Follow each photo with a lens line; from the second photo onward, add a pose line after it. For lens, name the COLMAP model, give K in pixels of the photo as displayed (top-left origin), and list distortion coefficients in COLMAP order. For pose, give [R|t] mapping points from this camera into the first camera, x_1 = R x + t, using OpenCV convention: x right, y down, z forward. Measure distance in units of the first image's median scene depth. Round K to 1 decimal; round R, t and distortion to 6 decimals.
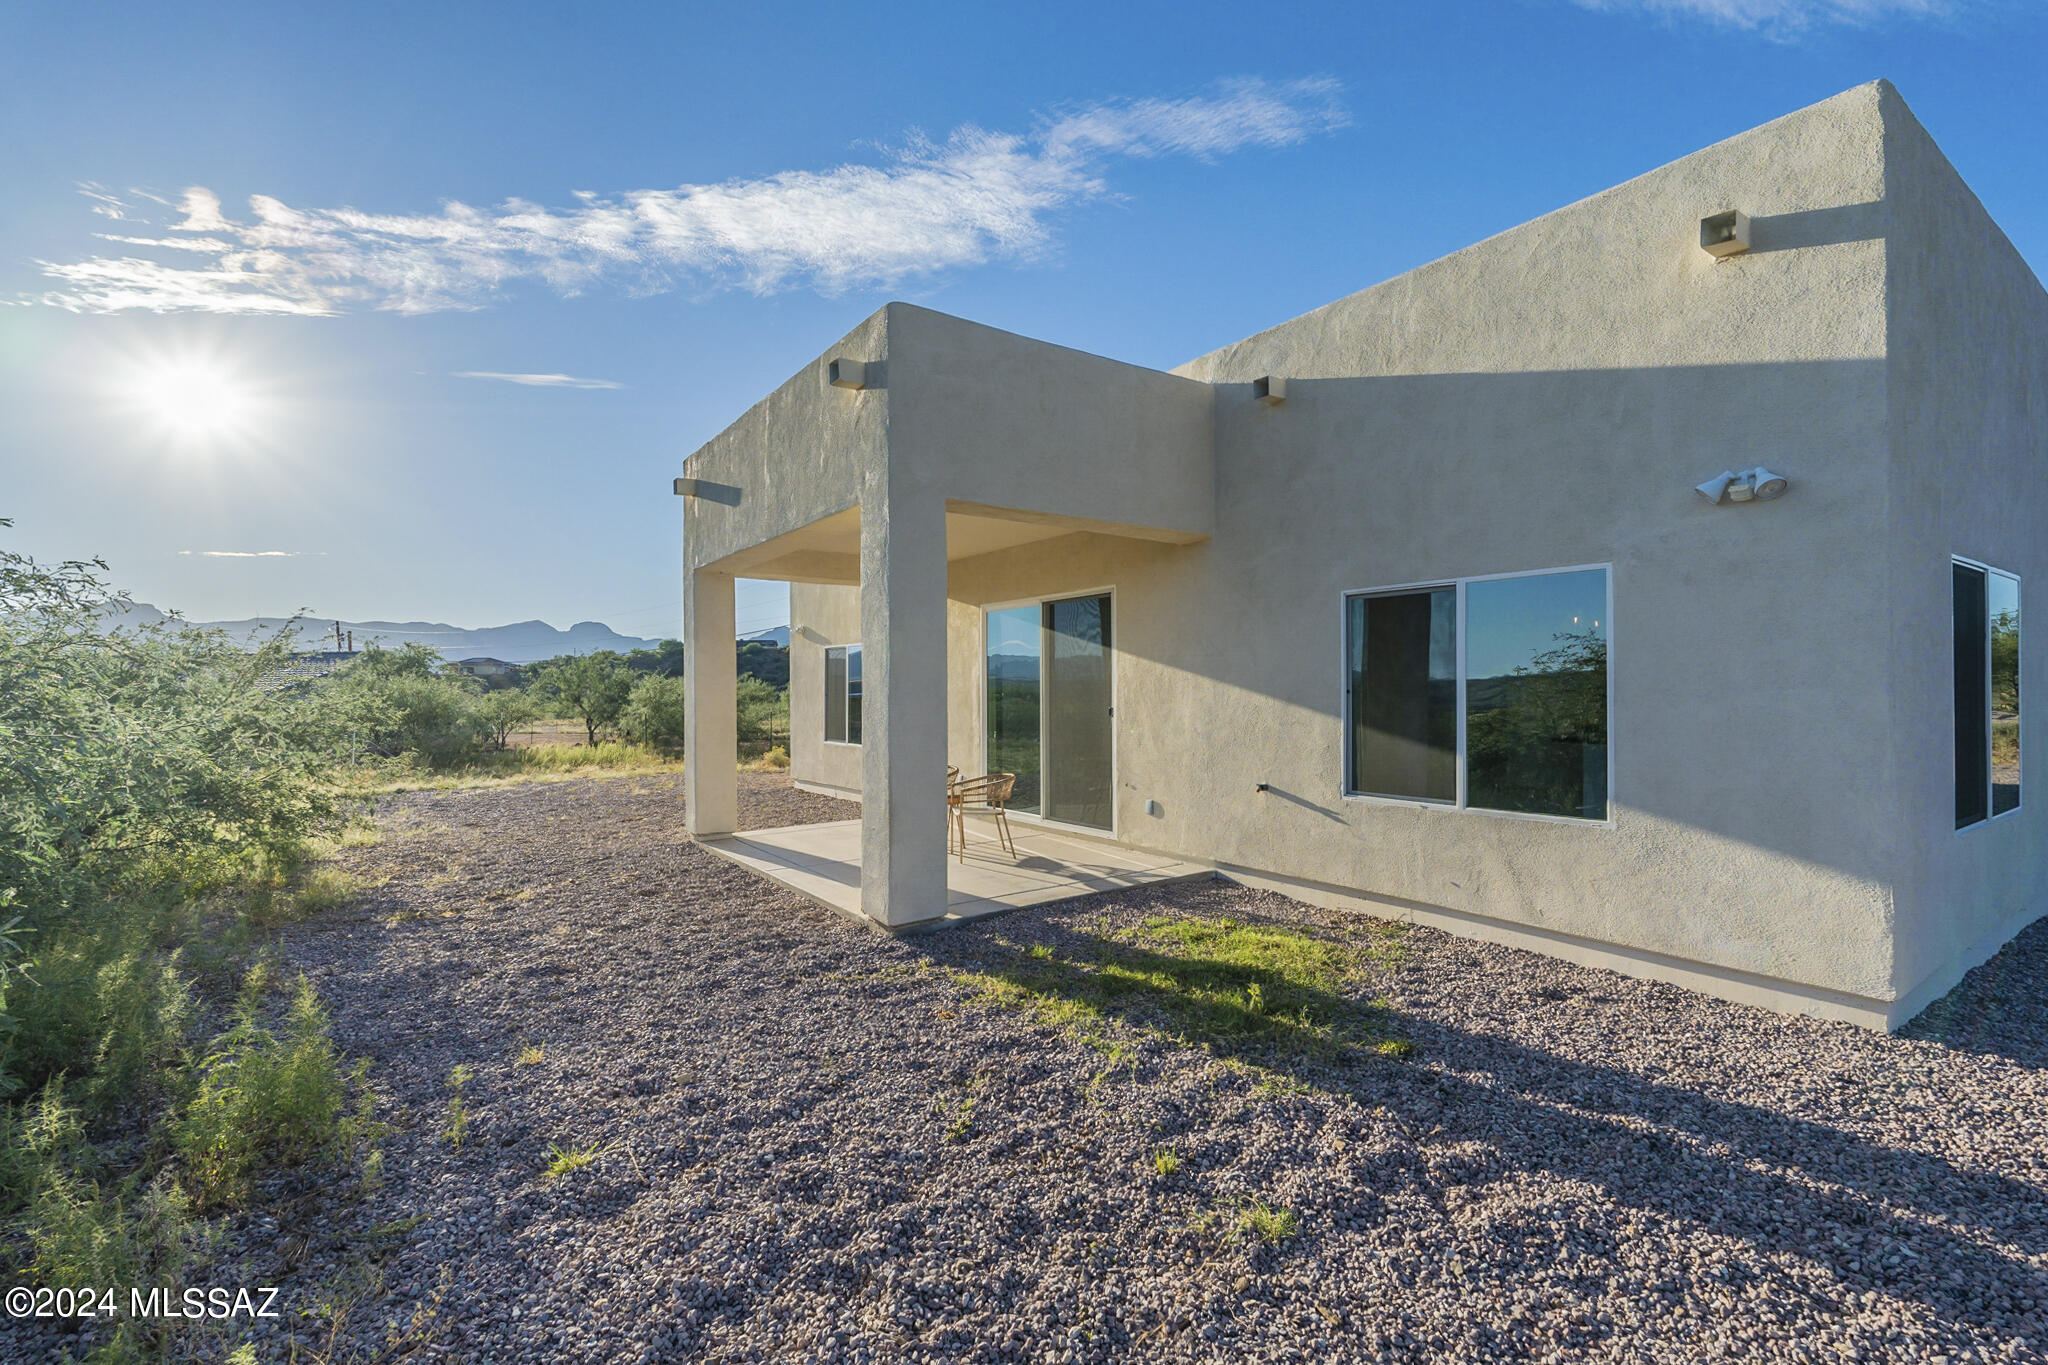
lens RADIAL K [[898.1, 0, 979.2], [0, 898.1, 692.0], [0, 0, 1]] dist [-0.005162, 0.001182]
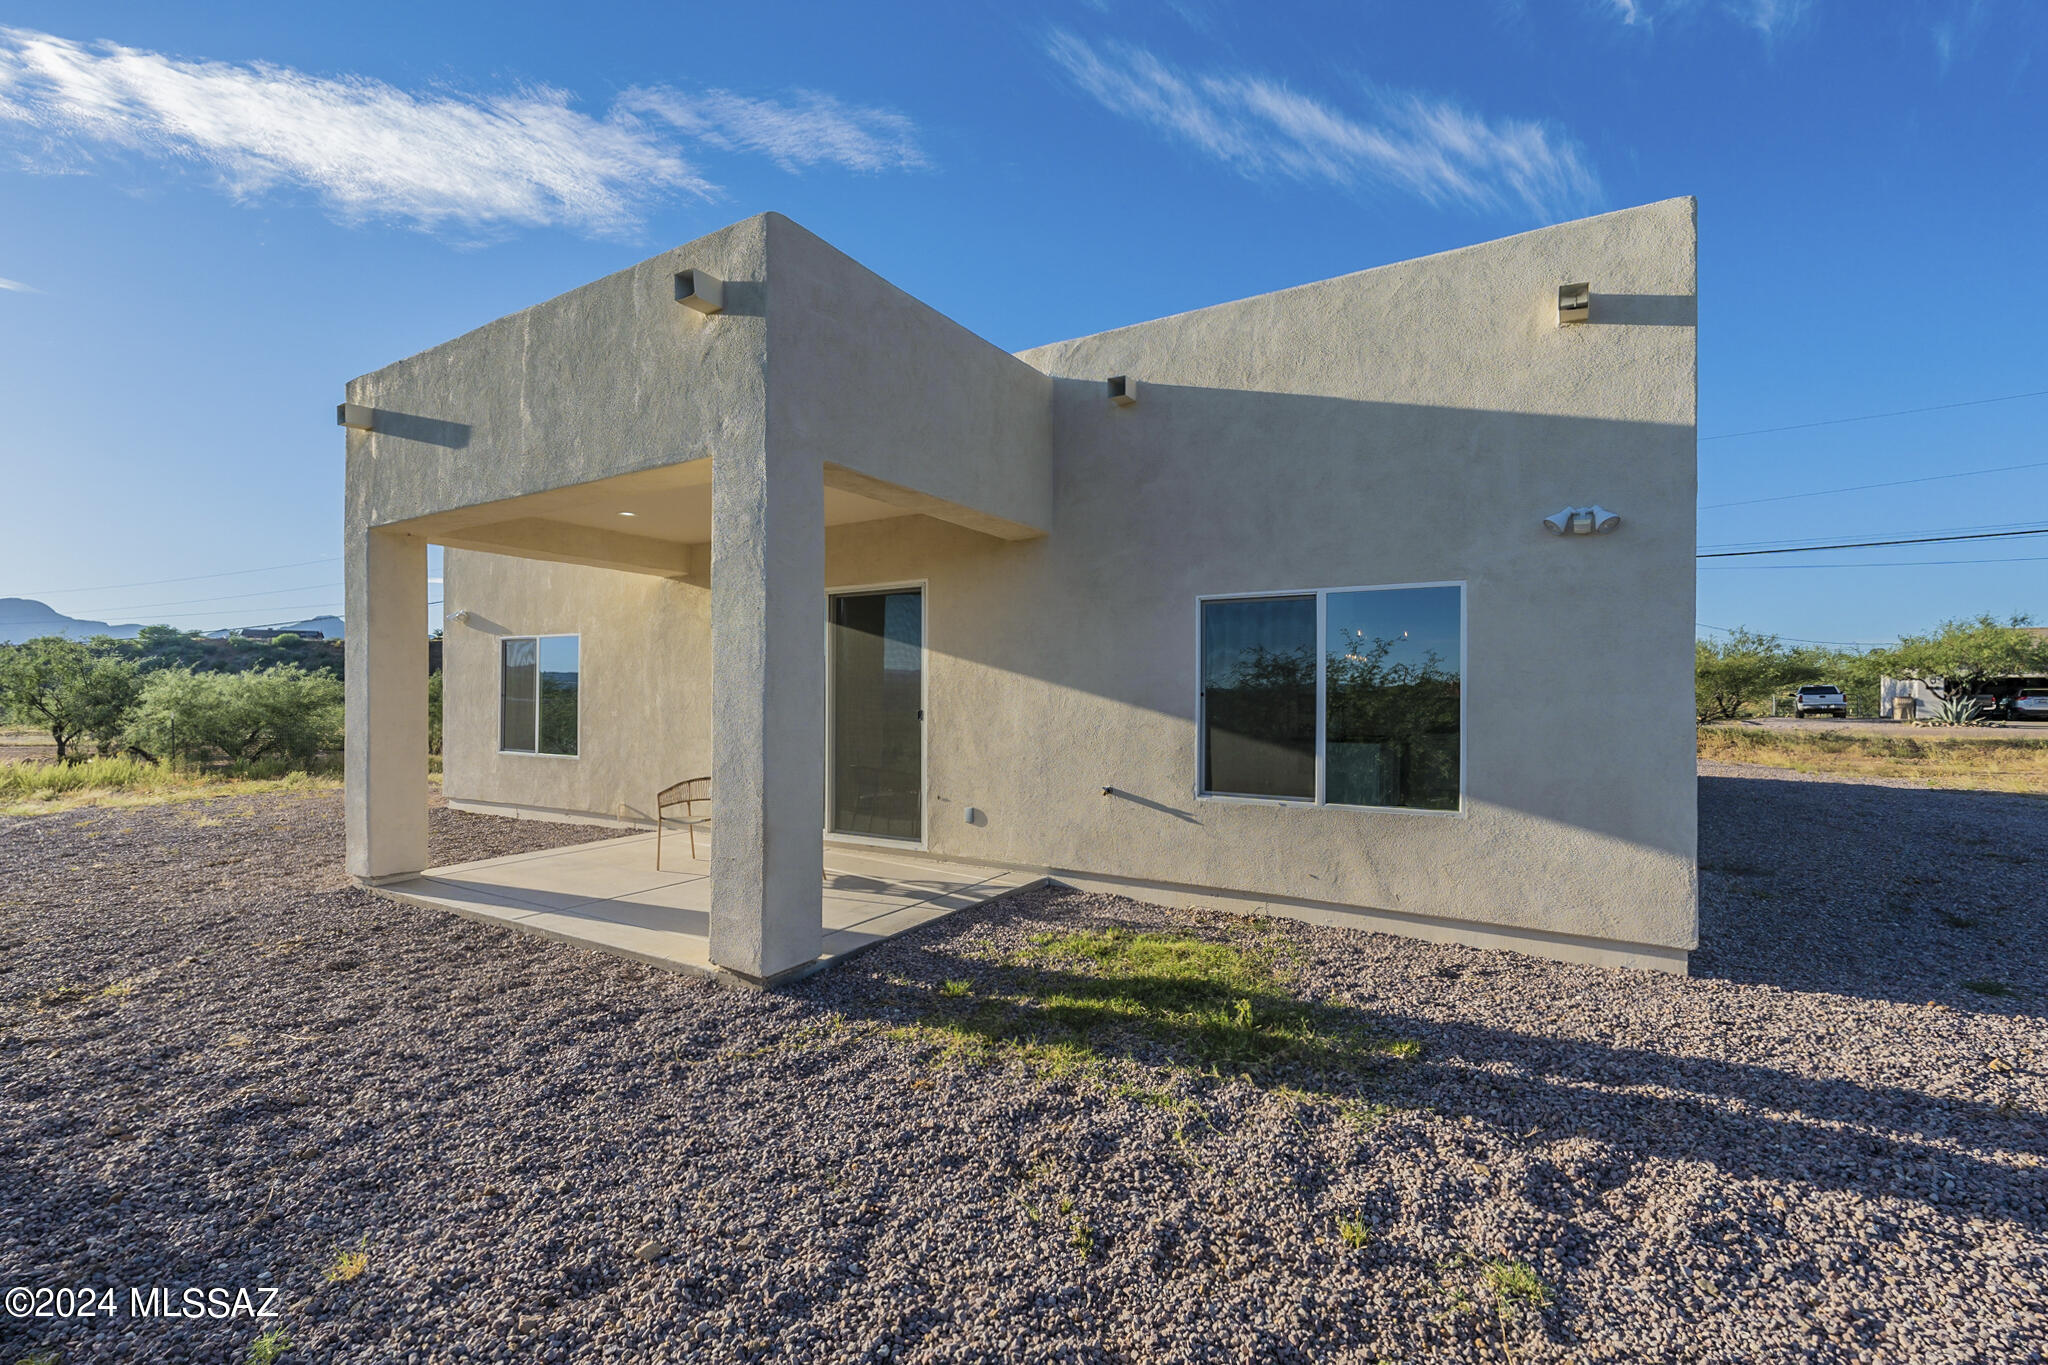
lens RADIAL K [[898.1, 0, 1018.4], [0, 898.1, 698.8], [0, 0, 1]] dist [-0.005162, 0.001182]
pose [[0.916617, 0.006253, 0.399717, -0.240891], [-0.007633, 0.999969, 0.001862, 0.004863], [-0.399693, -0.004758, 0.916637, 0.183085]]
